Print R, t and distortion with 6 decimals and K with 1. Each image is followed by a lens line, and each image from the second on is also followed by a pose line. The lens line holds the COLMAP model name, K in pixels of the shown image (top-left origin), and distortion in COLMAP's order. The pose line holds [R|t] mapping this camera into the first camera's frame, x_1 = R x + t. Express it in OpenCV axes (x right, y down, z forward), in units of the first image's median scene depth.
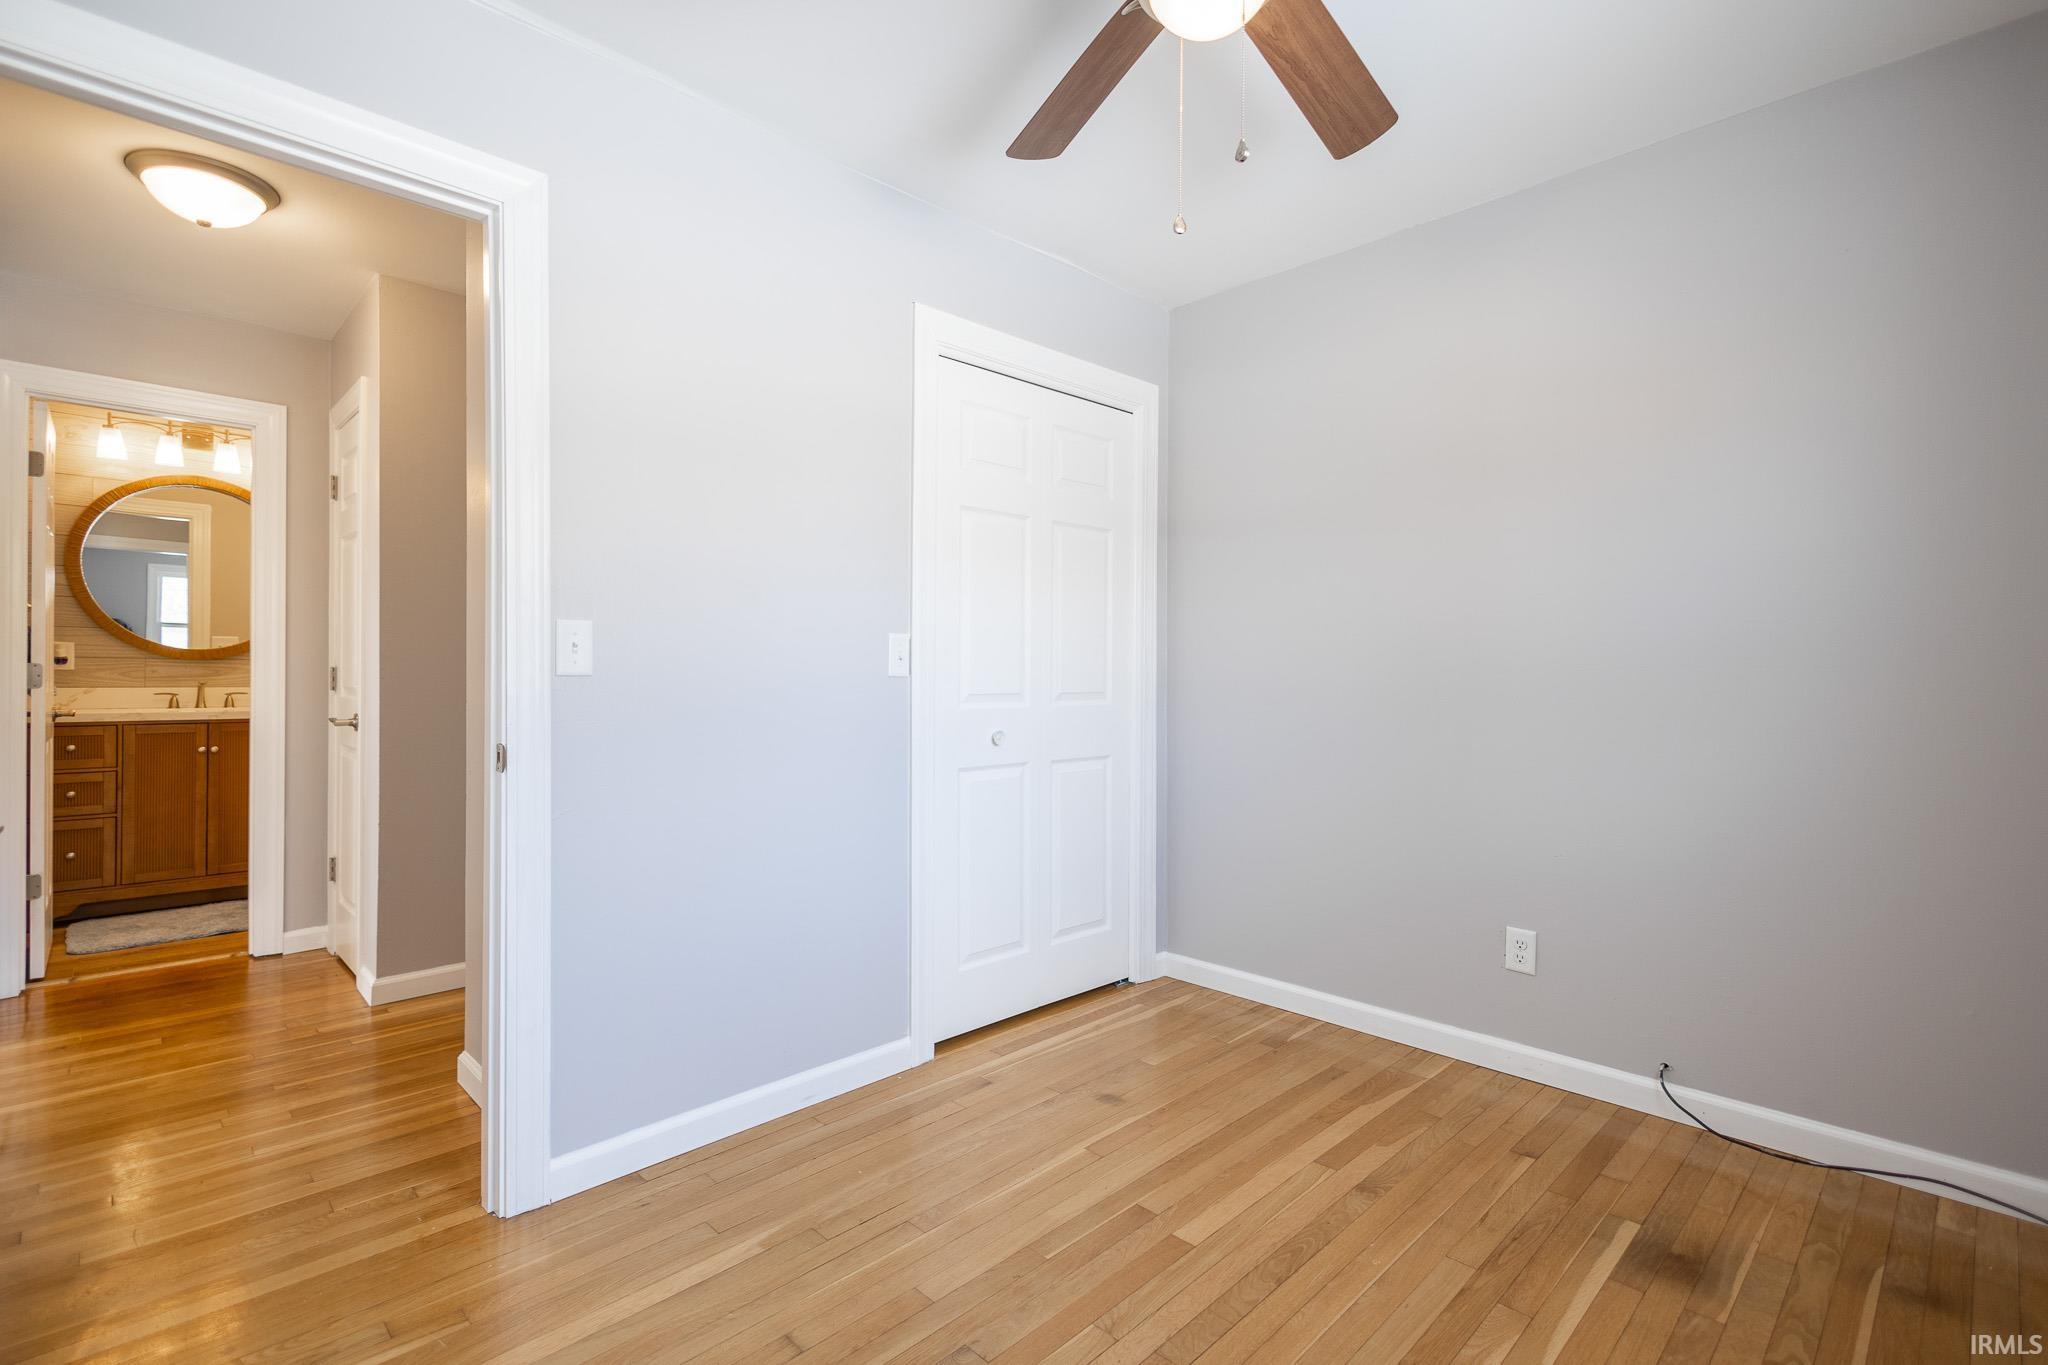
lens RADIAL K [[935.9, 0, 1020.9], [0, 935.9, 677.3], [0, 0, 1]] dist [0.009674, -0.001071]
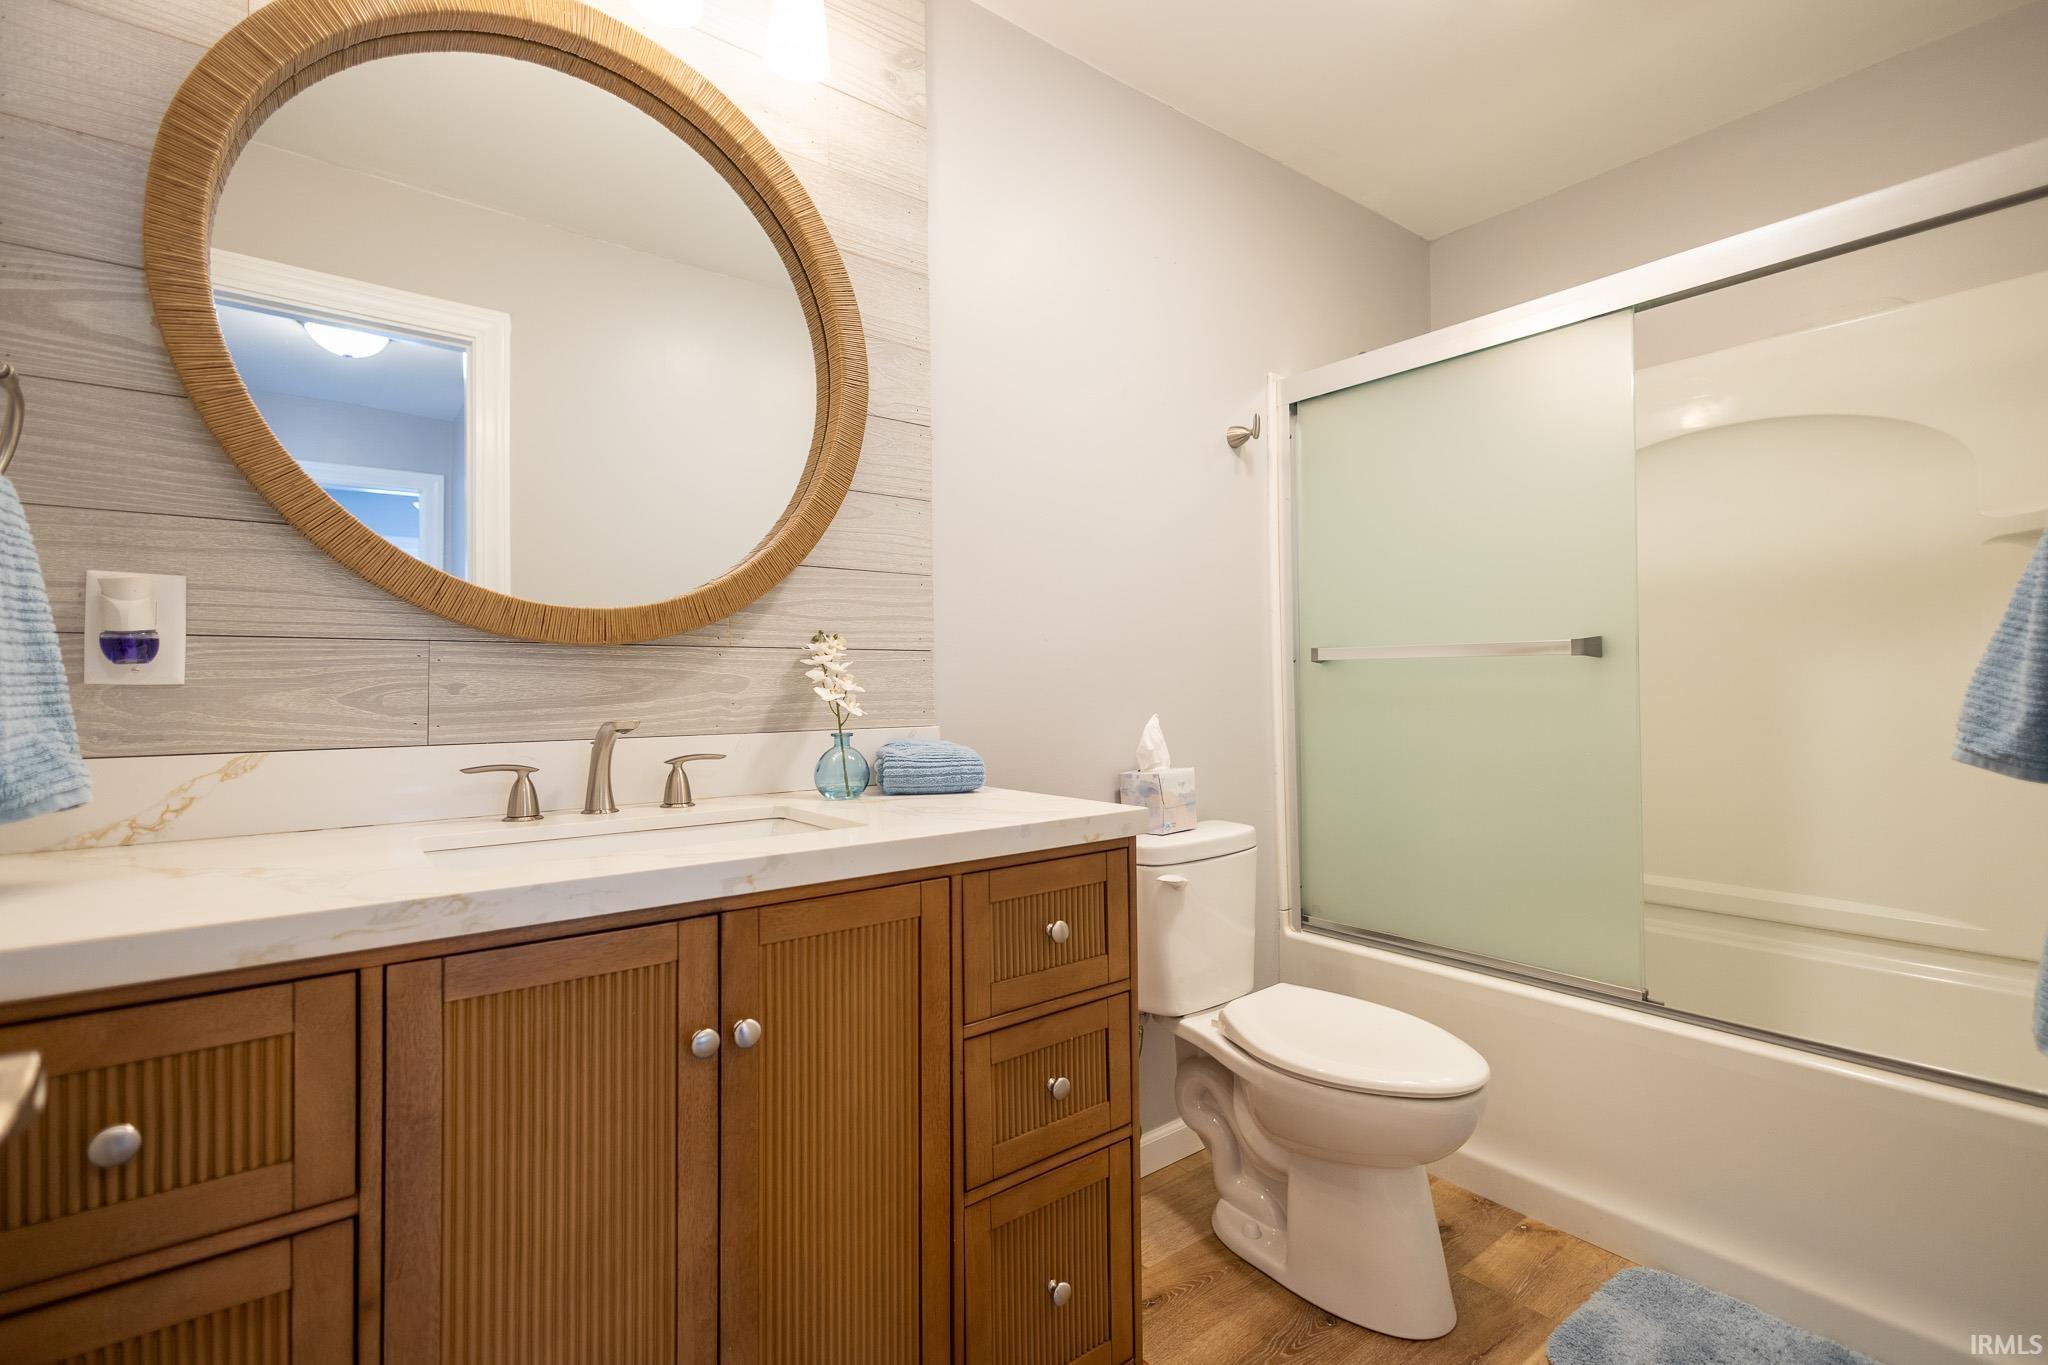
lens RADIAL K [[935.9, 0, 1020.9], [0, 935.9, 677.3], [0, 0, 1]] dist [0.009674, -0.001071]
pose [[0.993554, -0.022564, -0.111087, -0.758186], [0.020556, 0.999604, -0.019192, -0.000641], [0.111477, 0.016785, 0.993625, 0.780087]]
